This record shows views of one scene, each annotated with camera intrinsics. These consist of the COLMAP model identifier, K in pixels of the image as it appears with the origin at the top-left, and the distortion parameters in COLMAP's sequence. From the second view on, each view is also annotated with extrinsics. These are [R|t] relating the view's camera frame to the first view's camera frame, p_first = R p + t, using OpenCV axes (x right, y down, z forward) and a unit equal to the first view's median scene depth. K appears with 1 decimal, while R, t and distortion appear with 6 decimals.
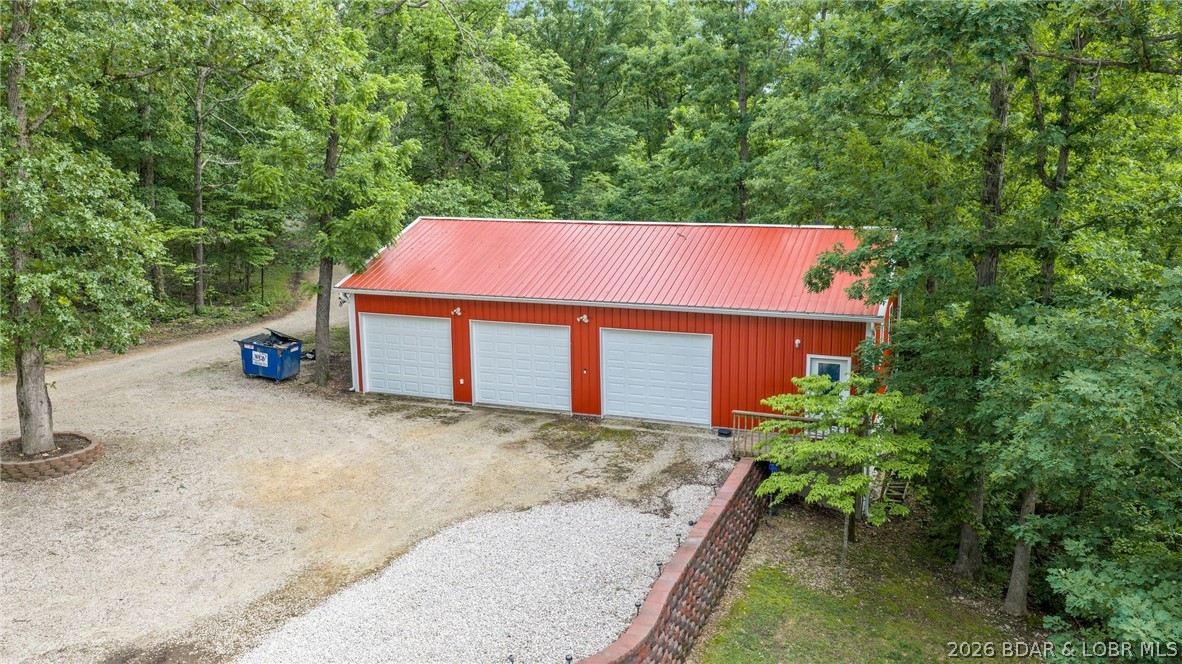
lens RADIAL K [[972.4, 0, 591.0], [0, 972.4, 332.0], [0, 0, 1]] dist [0.041472, -0.093760]
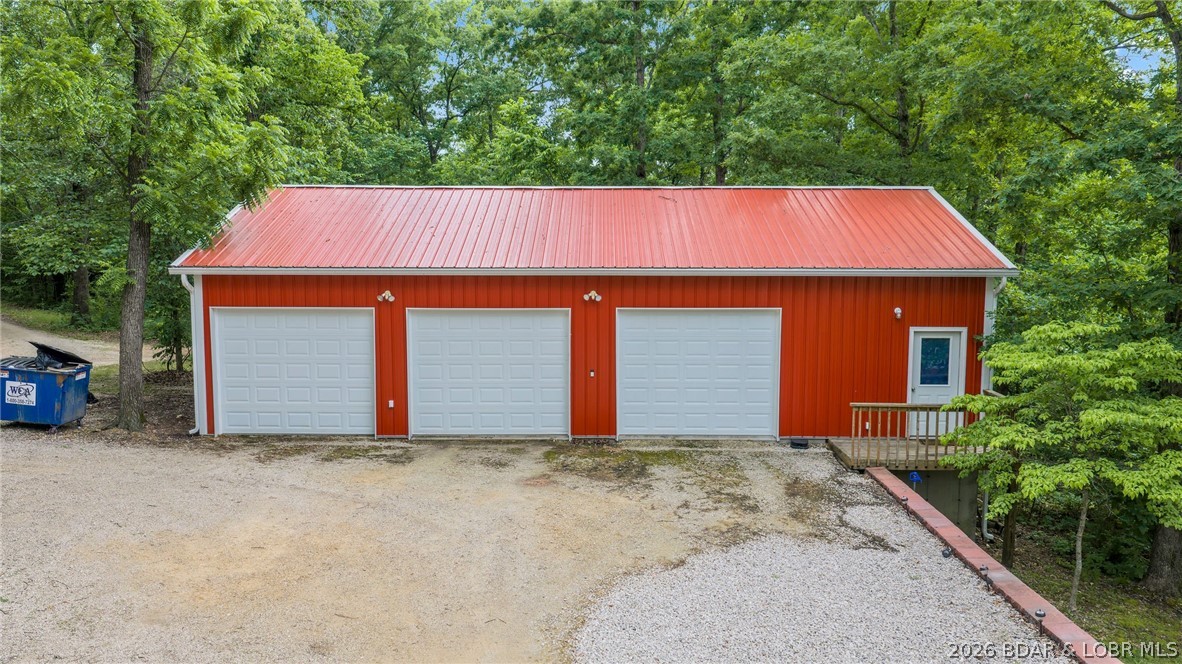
lens RADIAL K [[972.4, 0, 591.0], [0, 972.4, 332.0], [0, 0, 1]] dist [0.041472, -0.093760]
pose [[0.935836, -0.025605, 0.351503, -0.241653], [0.057590, 0.995062, -0.080842, 0.064985], [-0.347697, 0.095898, 0.932690, 0.338836]]
